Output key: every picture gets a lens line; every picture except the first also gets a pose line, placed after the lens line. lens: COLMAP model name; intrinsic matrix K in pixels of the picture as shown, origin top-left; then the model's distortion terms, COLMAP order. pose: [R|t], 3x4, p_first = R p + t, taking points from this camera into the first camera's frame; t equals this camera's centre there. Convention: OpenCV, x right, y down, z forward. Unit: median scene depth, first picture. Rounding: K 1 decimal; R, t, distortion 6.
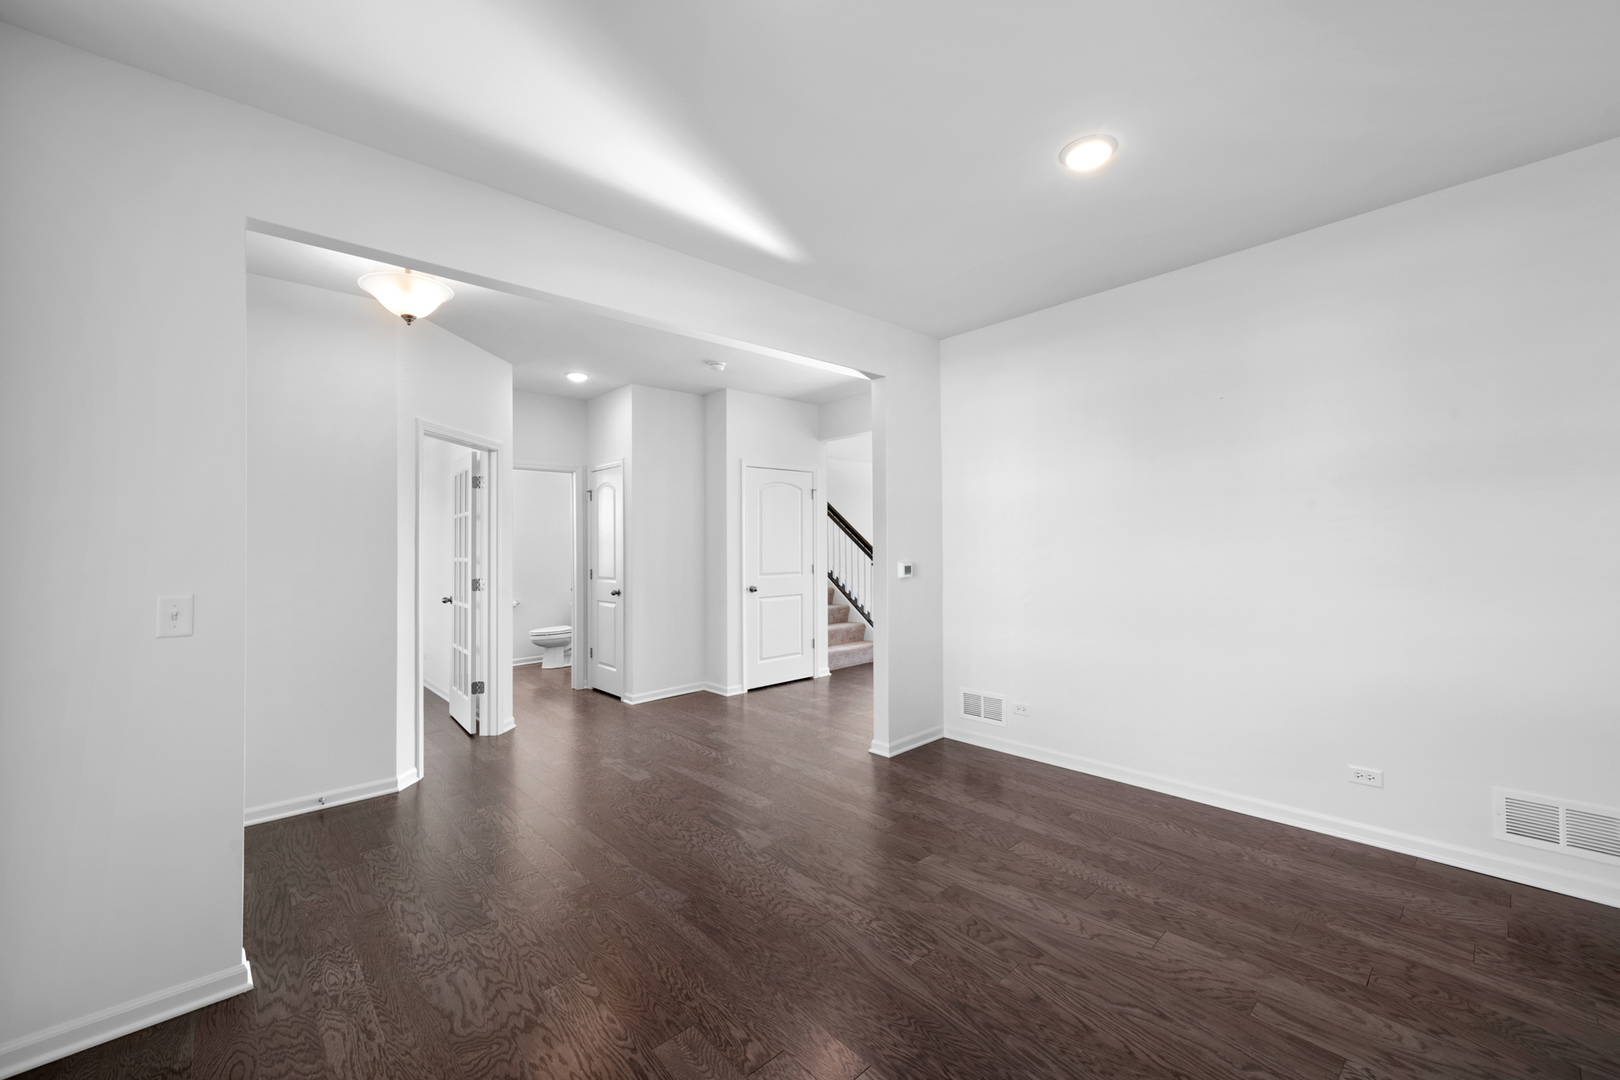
lens RADIAL K [[649.0, 0, 813.3], [0, 649.0, 544.9], [0, 0, 1]] dist [0.001503, -0.000058]
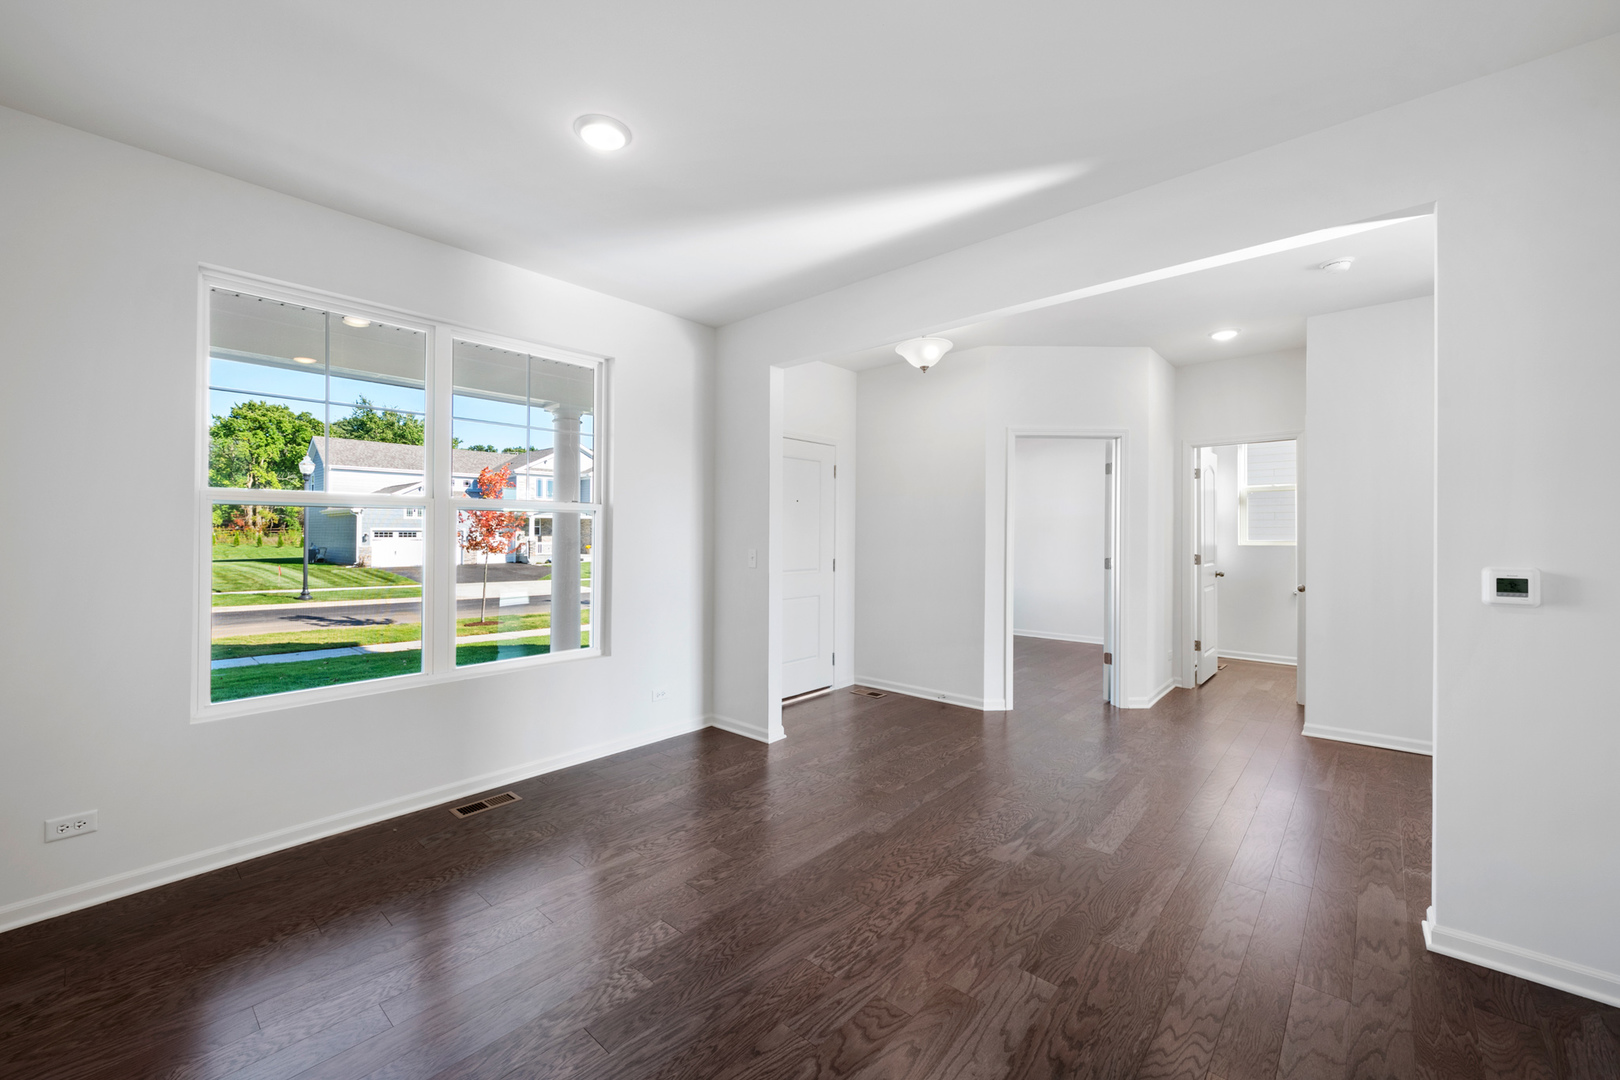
lens RADIAL K [[633.5, 0, 806.0], [0, 633.5, 530.1], [0, 0, 1]] dist [0.000883, -0.000036]
pose [[0.097206, 0.013975, -0.995166, 0.881885], [-0.003172, 0.999901, 0.013732, -0.010990], [0.995259, 0.001822, 0.097240, 0.729548]]
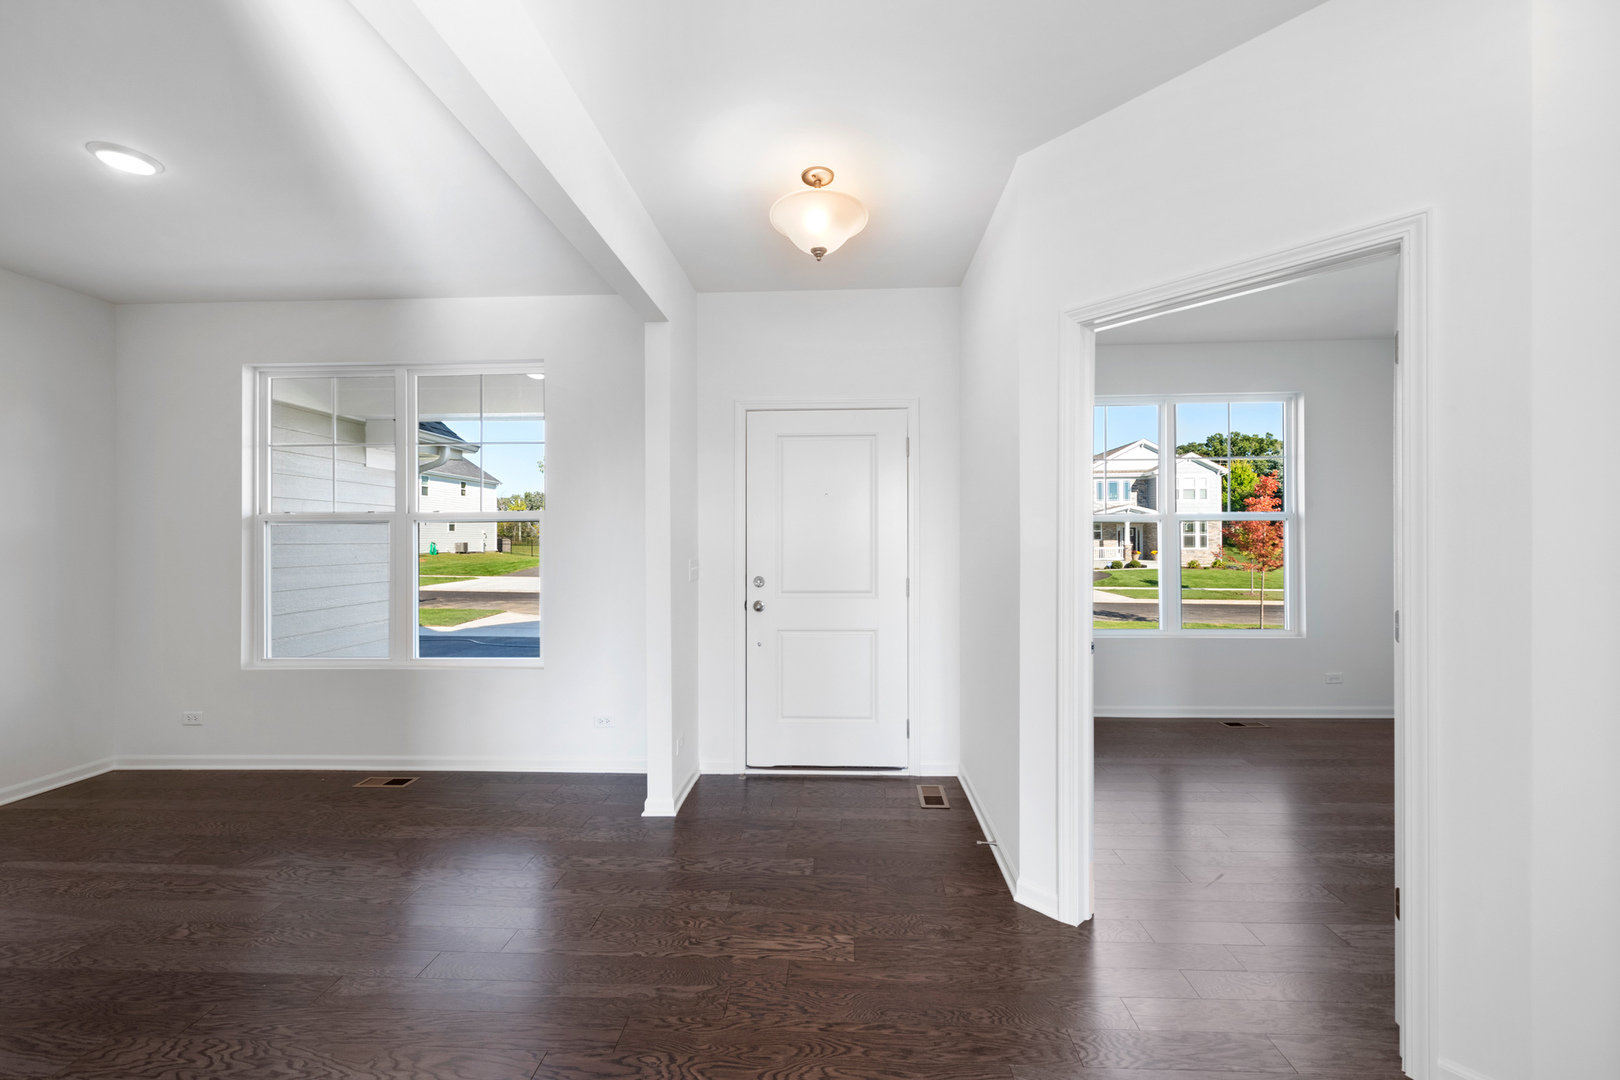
lens RADIAL K [[633.5, 0, 806.0], [0, 633.5, 530.1], [0, 0, 1]] dist [0.000883, -0.000036]
pose [[-0.708147, 0.013526, -0.705935, -0.062266], [0.020666, 0.999785, -0.001575, 0.006705], [0.705762, -0.015705, -0.708275, 1.869659]]
